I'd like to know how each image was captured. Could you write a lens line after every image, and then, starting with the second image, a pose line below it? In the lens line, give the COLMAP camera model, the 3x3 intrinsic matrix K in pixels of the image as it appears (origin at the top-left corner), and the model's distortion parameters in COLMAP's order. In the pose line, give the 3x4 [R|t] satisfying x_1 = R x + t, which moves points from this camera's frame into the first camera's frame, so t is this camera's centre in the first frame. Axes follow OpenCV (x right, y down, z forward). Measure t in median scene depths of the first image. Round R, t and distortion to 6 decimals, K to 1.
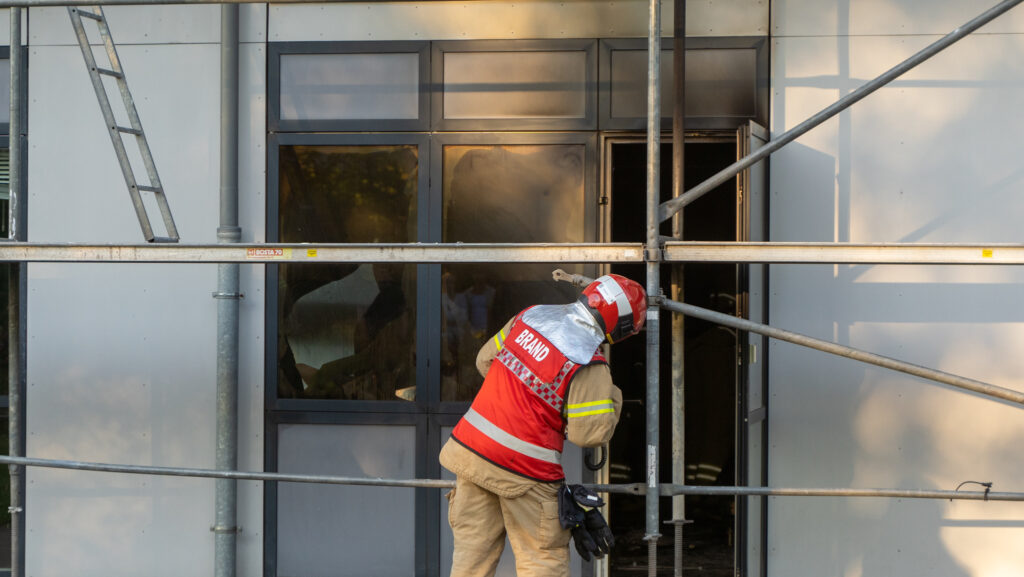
lens RADIAL K [[2686.5, 0, 509.1], [0, 2686.5, 287.5], [0, 0, 1]] dist [-0.176964, 0.000000]
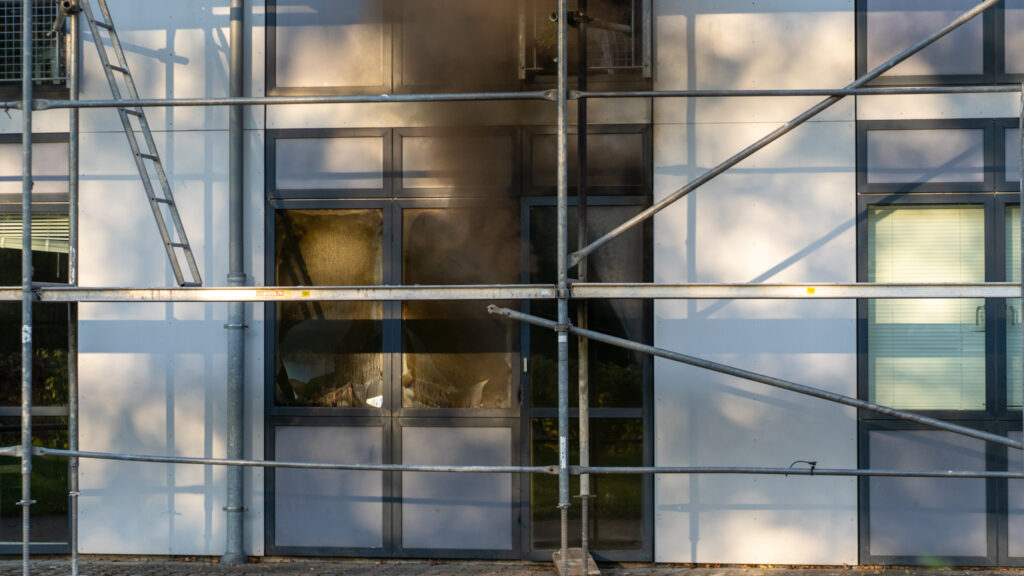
lens RADIAL K [[2440.8, 0, 514.6], [0, 2440.8, 287.3], [0, 0, 1]] dist [-0.215057, 0.000000]
pose [[0.999671, -0.006424, 0.024825, -0.000229], [0.006764, 0.999884, -0.013637, 0.001147], [-0.024734, 0.013800, 0.999599, -0.196340]]
